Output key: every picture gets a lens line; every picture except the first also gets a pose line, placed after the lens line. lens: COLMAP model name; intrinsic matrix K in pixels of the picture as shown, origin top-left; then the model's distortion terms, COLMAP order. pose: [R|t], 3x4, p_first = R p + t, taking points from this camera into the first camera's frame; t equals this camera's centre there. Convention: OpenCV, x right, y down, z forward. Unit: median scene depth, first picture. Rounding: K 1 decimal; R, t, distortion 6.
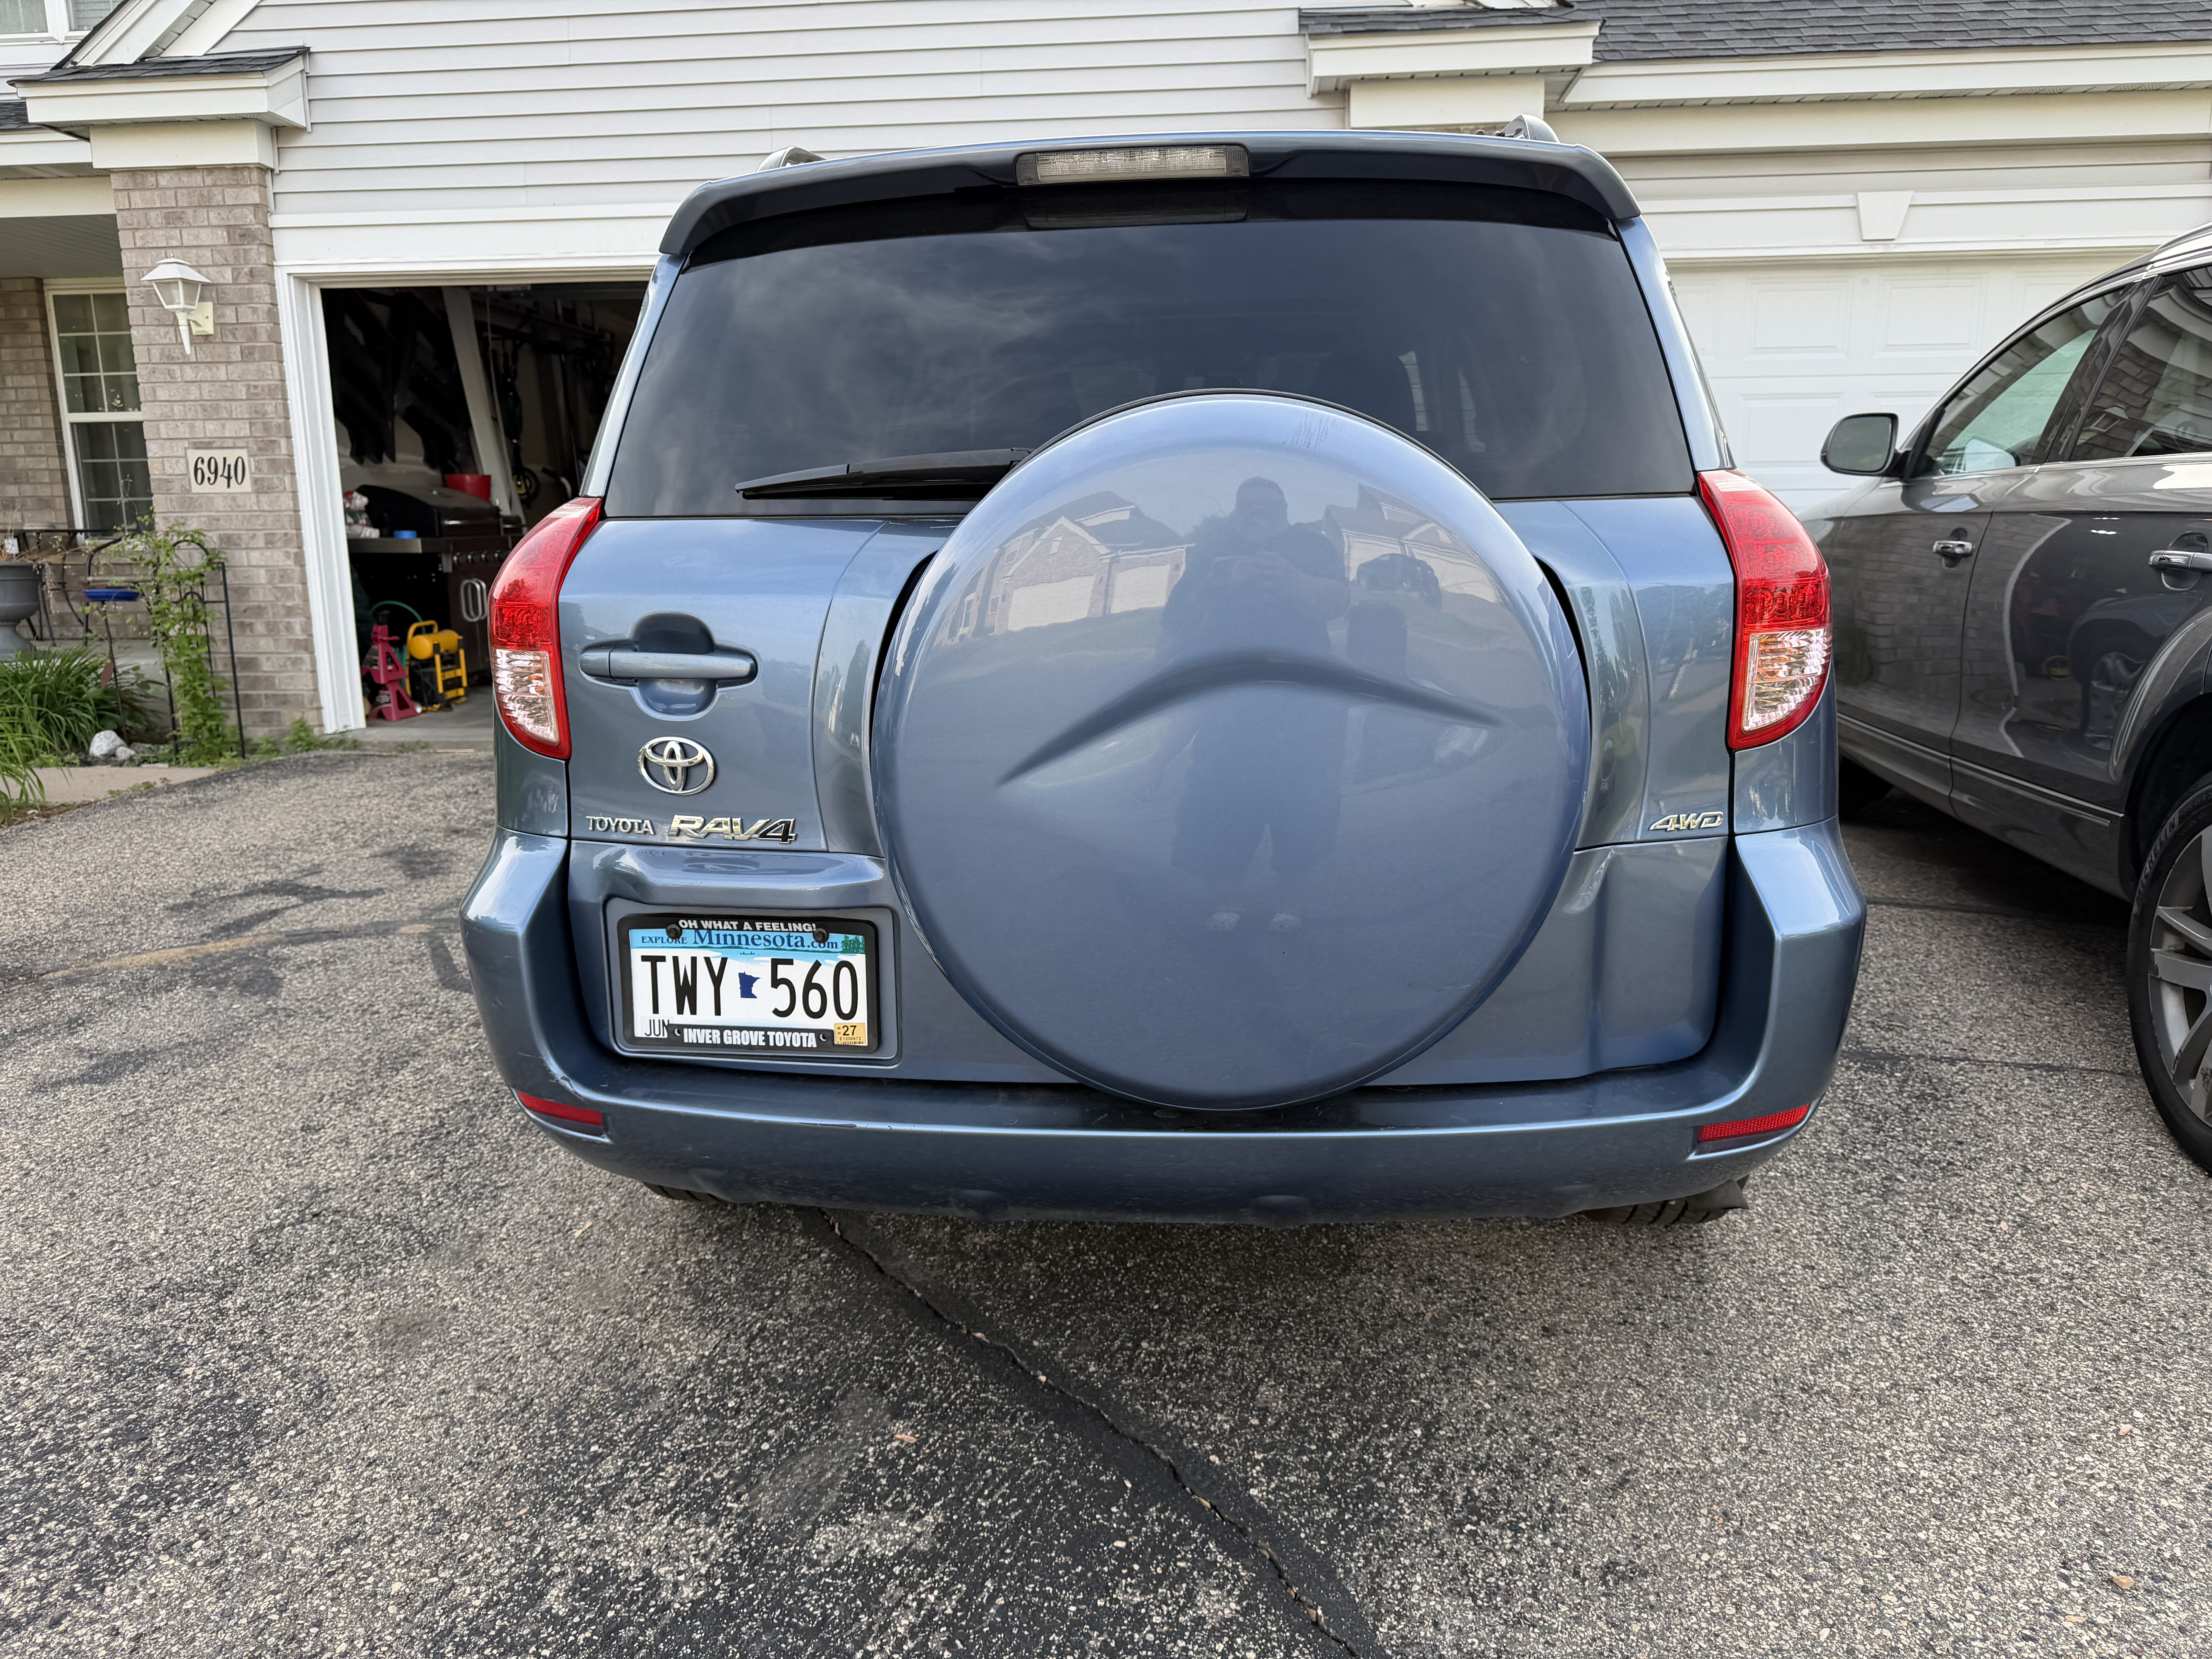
lens RADIAL K [[1544.8, 0, 1109.5], [0, 1544.8, 775.3], [0, 0, 1]] dist [0.224191, -0.417038]
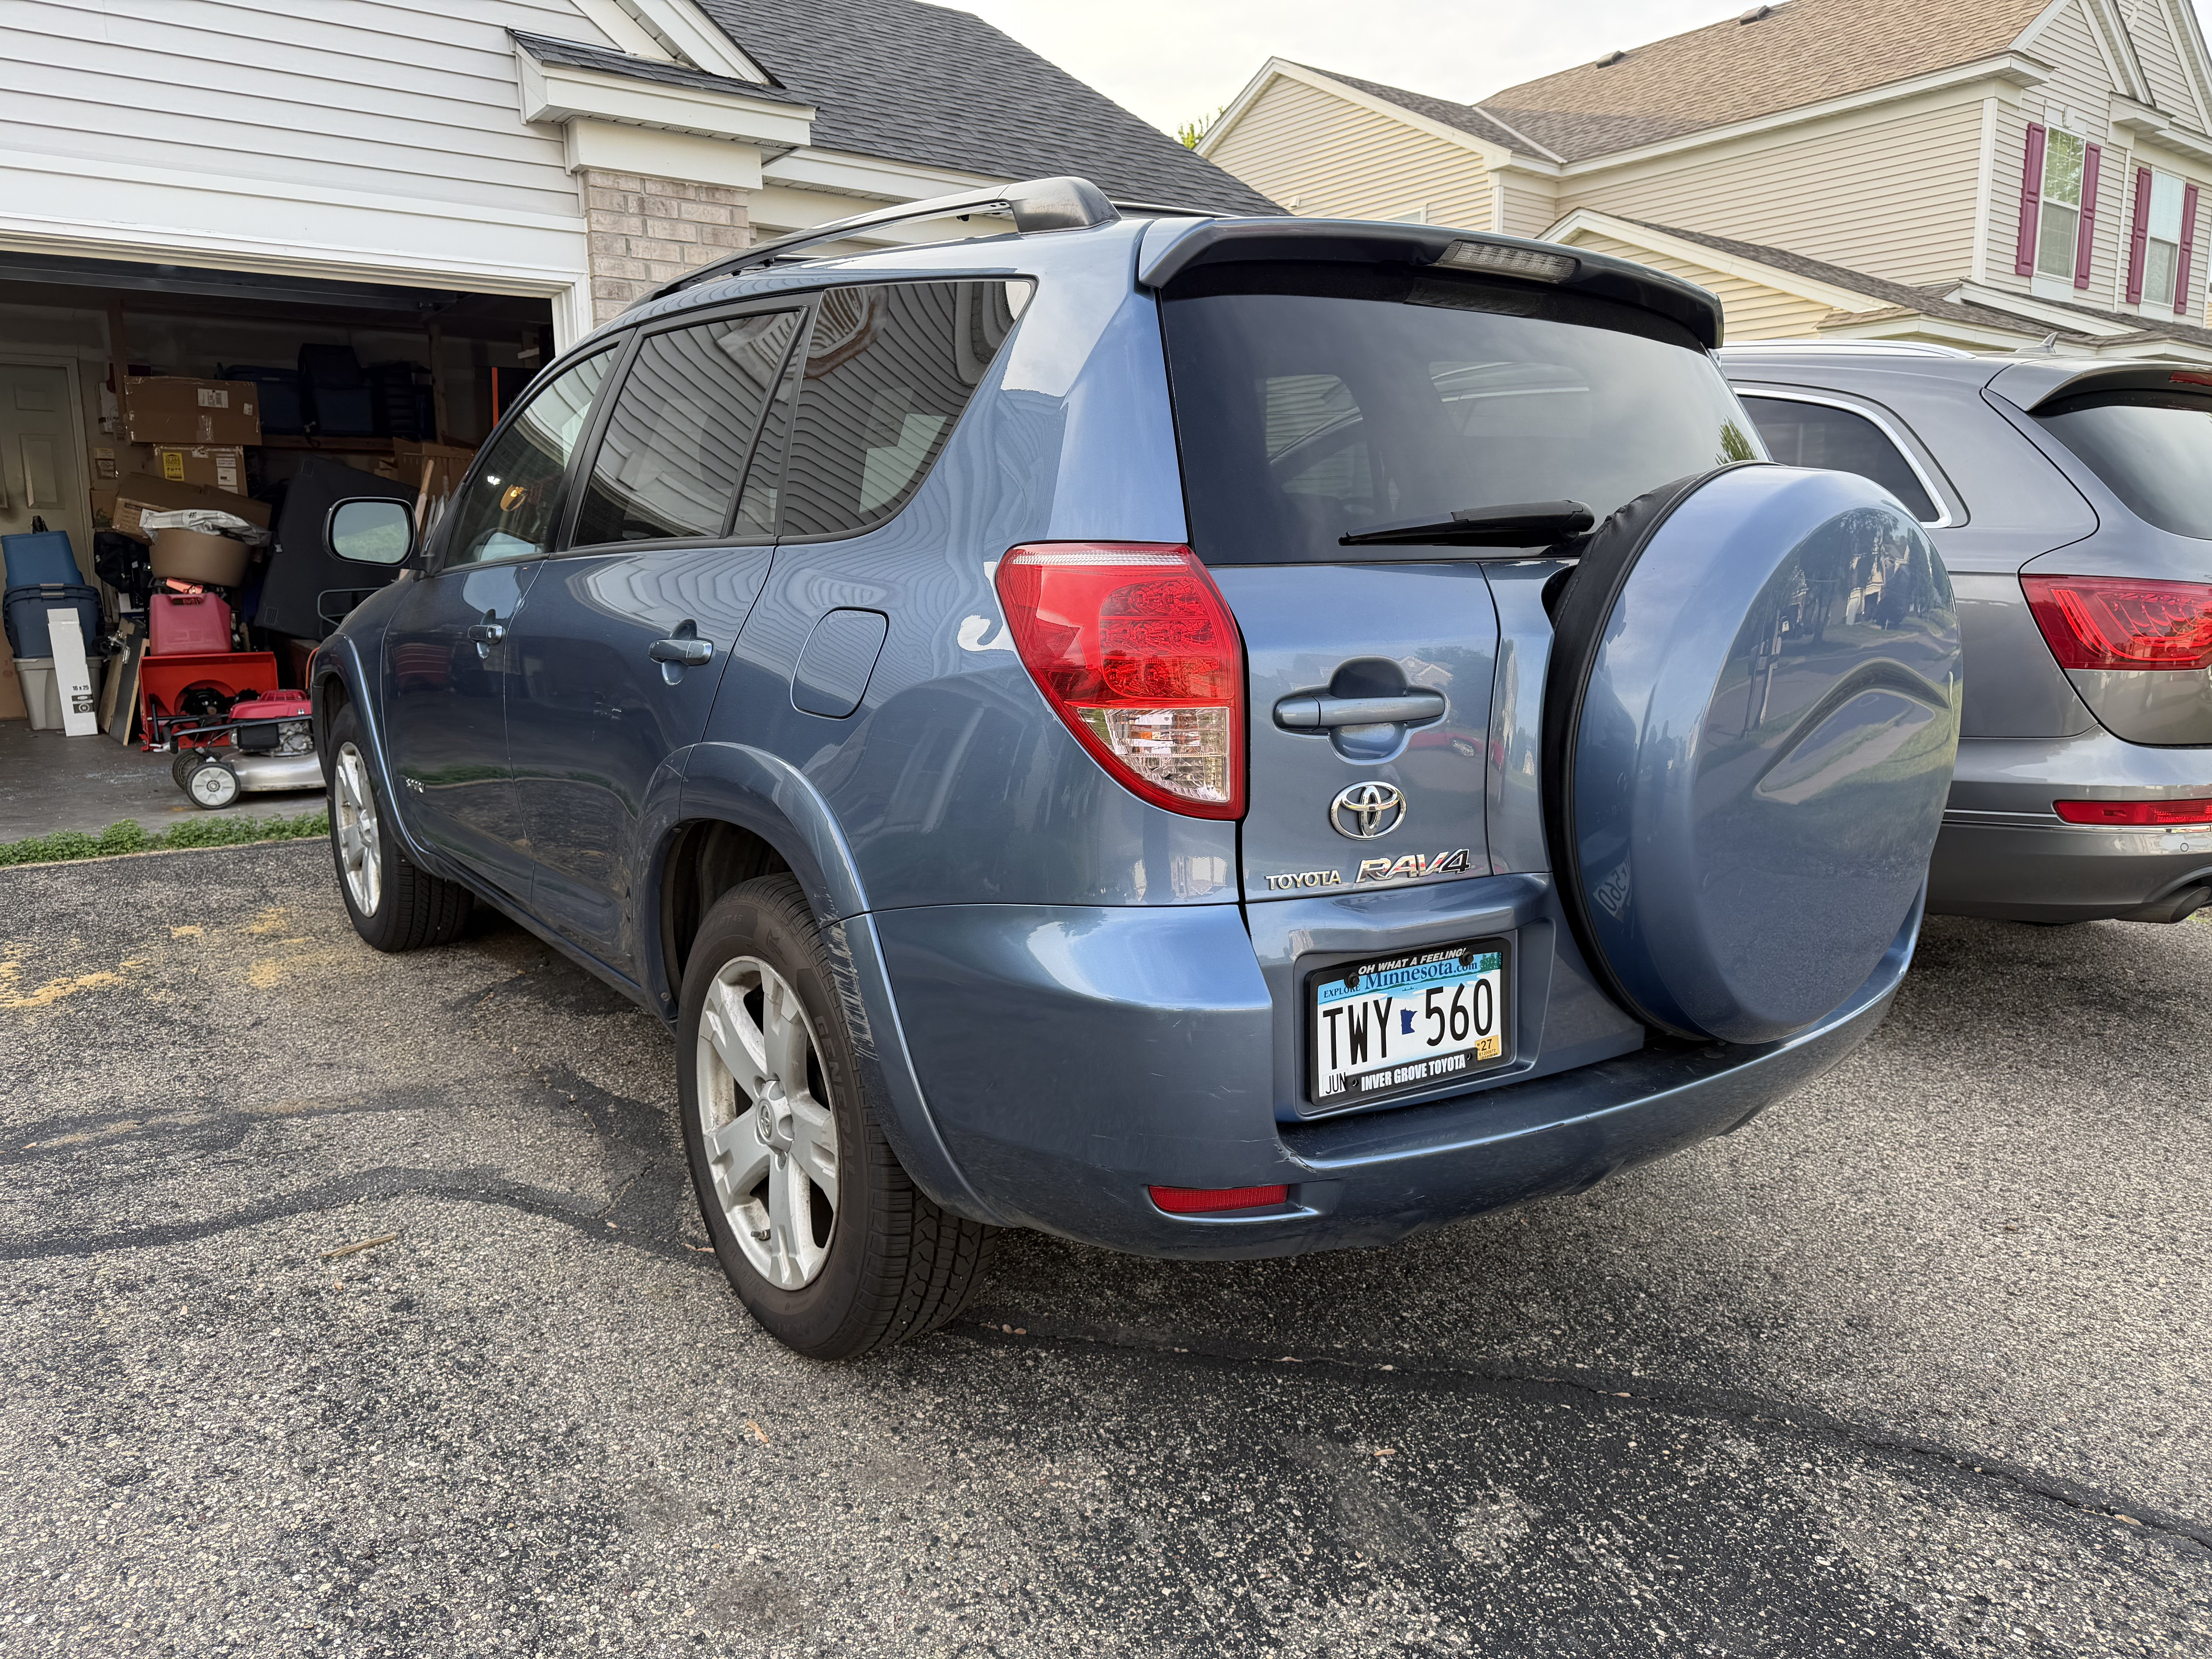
lens RADIAL K [[1556.7, 0, 1098.7], [0, 1556.7, 756.1], [0, 0, 1]] dist [0.160025, -0.242179]
pose [[0.750277, -0.081991, 0.656019, -1.031077], [0.110430, 0.993882, -0.002079, -0.056094], [-0.651835, 0.074004, 0.754741, 0.348978]]
